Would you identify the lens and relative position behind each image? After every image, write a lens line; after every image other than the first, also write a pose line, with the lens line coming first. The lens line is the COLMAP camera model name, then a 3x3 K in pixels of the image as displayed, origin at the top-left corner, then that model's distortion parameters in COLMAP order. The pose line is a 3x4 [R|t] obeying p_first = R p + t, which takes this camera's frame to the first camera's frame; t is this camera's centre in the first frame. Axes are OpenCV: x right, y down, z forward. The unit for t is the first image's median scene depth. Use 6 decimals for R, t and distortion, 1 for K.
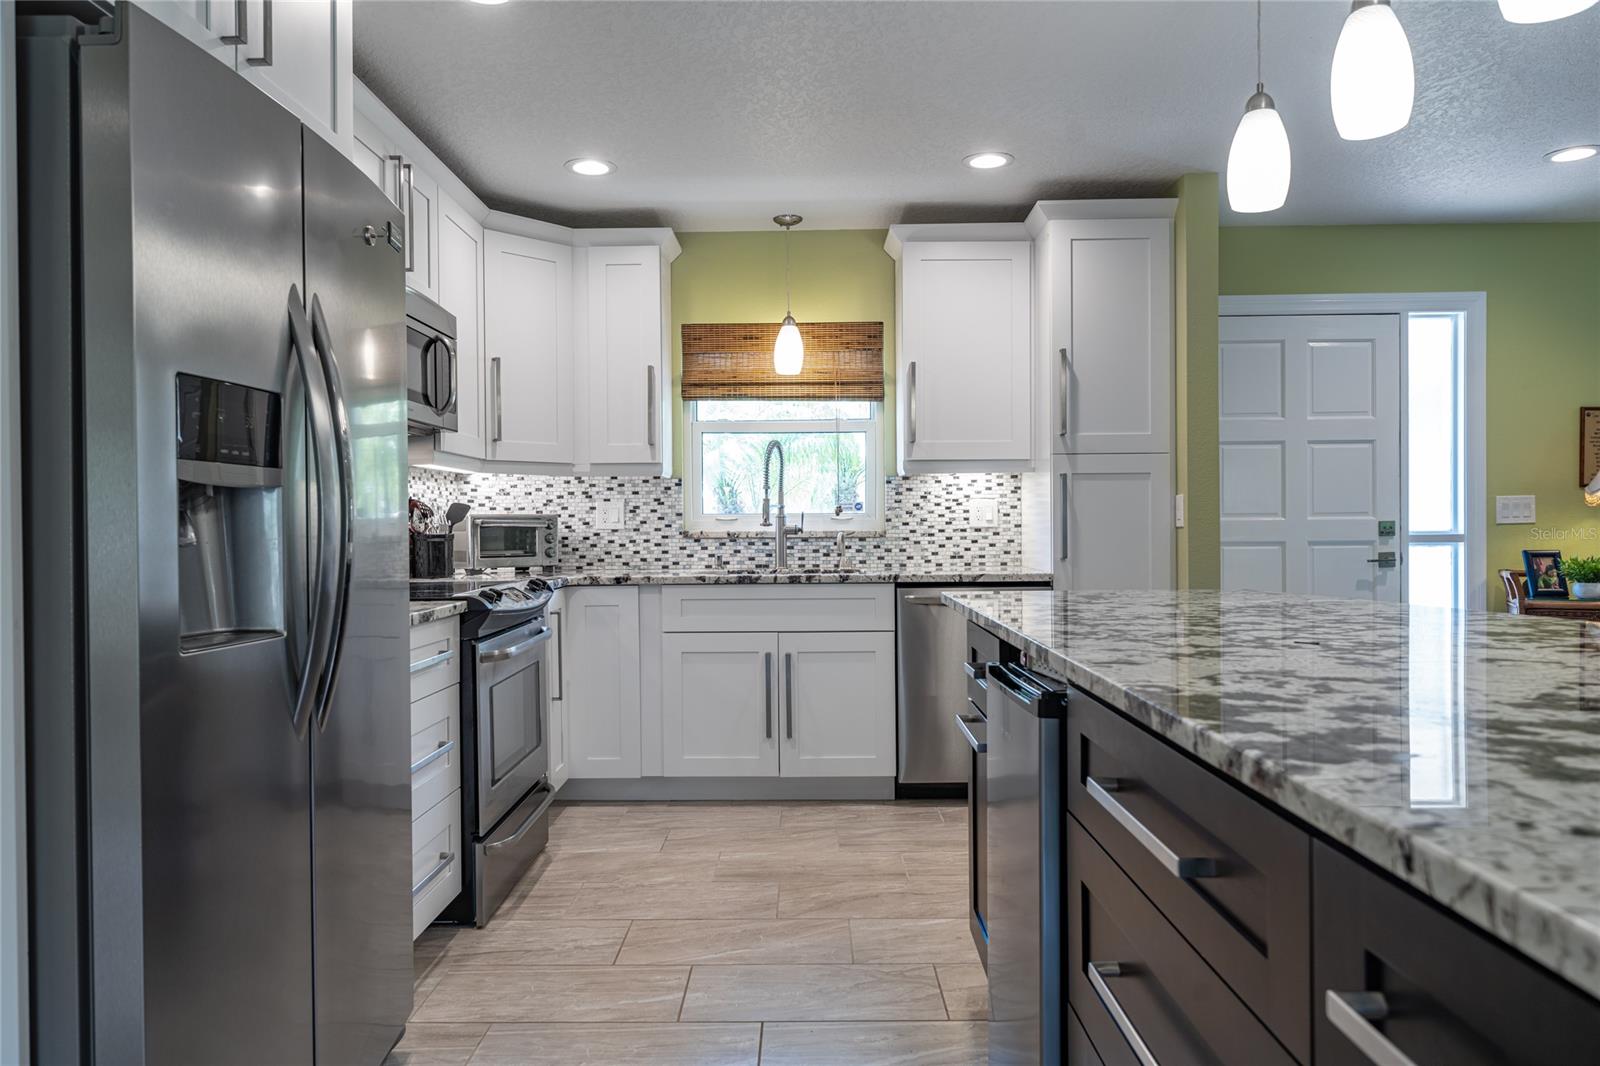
lens RADIAL K [[1072.5, 0, 781.5], [0, 1072.5, 551.5], [0, 0, 1]] dist [-0.008444, 0.000439]
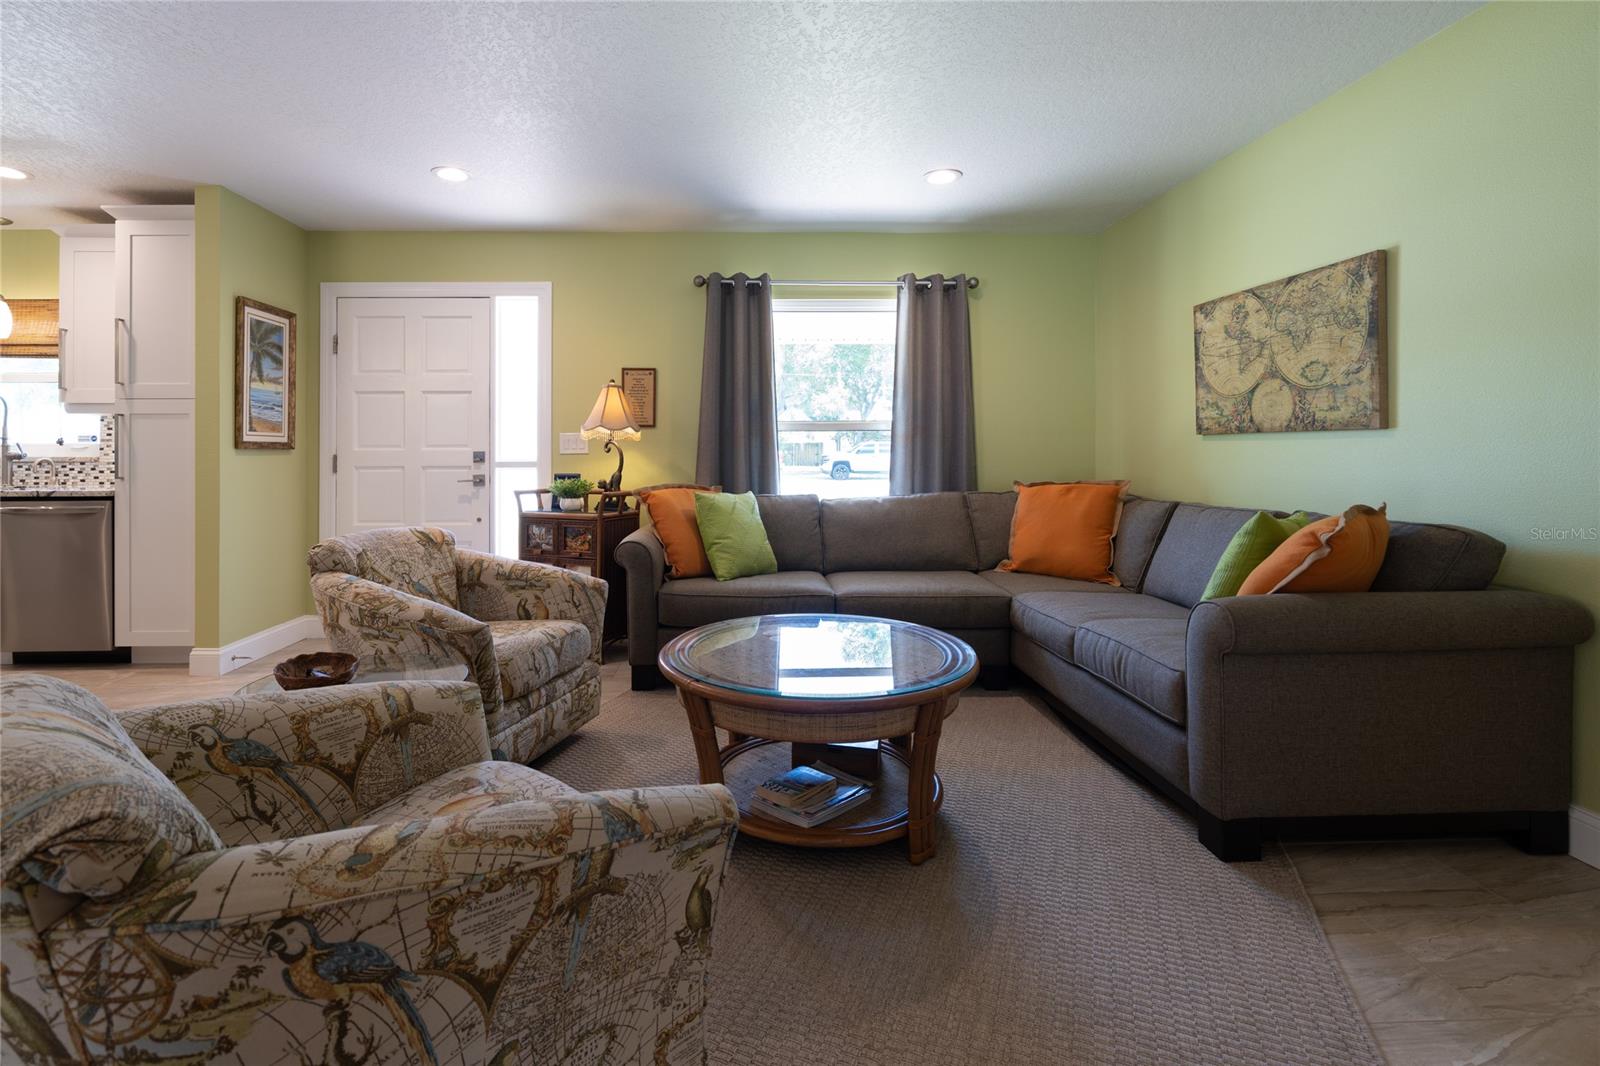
lens RADIAL K [[729.3, 0, 750.6], [0, 729.3, 445.5], [0, 0, 1]] dist [-0.003458, -0.001531]
pose [[0.999194, 0.004780, 0.039860, 0.865417], [-0.003428, 0.999419, -0.033897, -0.005954], [-0.039999, 0.033733, 0.998630, 0.073803]]
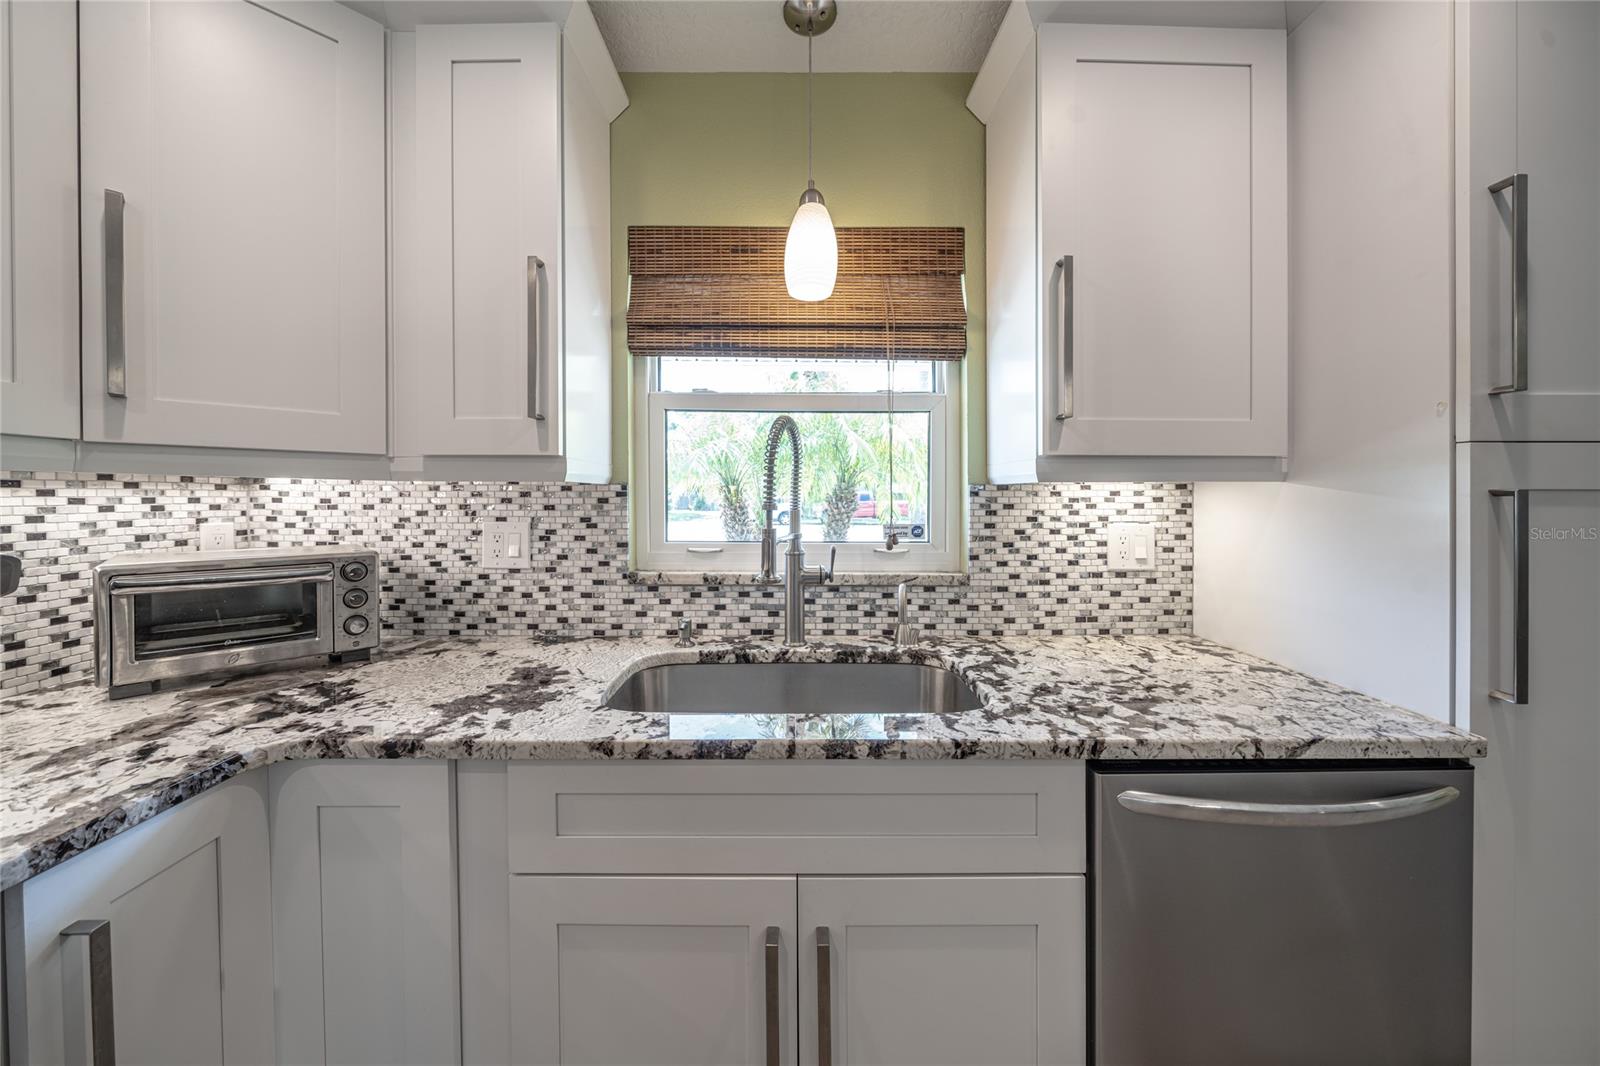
lens RADIAL K [[558.8, 0, 789.2], [0, 558.8, 502.1], [0, 0, 1]] dist [-0.007345, 0.000544]
pose [[0.999721, 0.008828, 0.021911, -0.010283], [-0.008435, 0.999802, -0.018000, -0.053628], [-0.022065, 0.017810, 0.999598, 0.692647]]
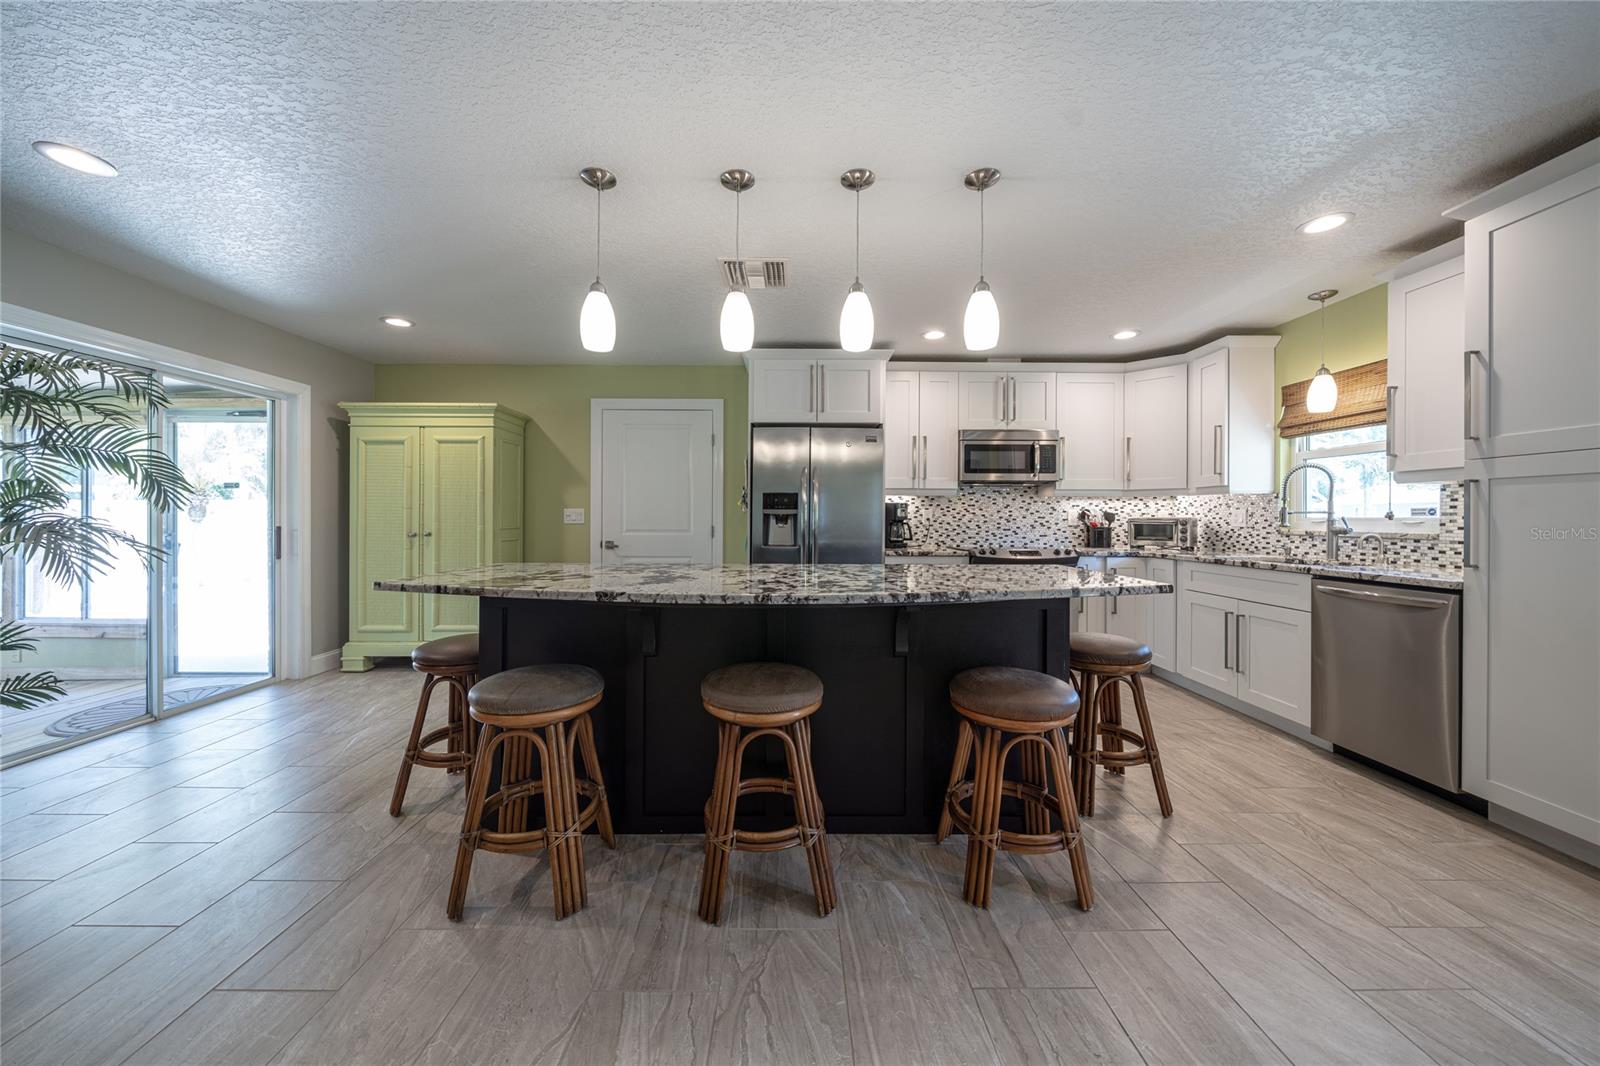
lens RADIAL K [[558.8, 0, 792.0], [0, 558.8, 523.0], [0, 0, 1]] dist [-0.007345, 0.000544]
pose [[0.018917, 0.015577, -0.999700, 0.652228], [-0.029446, 0.999454, 0.015016, -0.019791], [0.999387, 0.029154, 0.019366, 0.328114]]
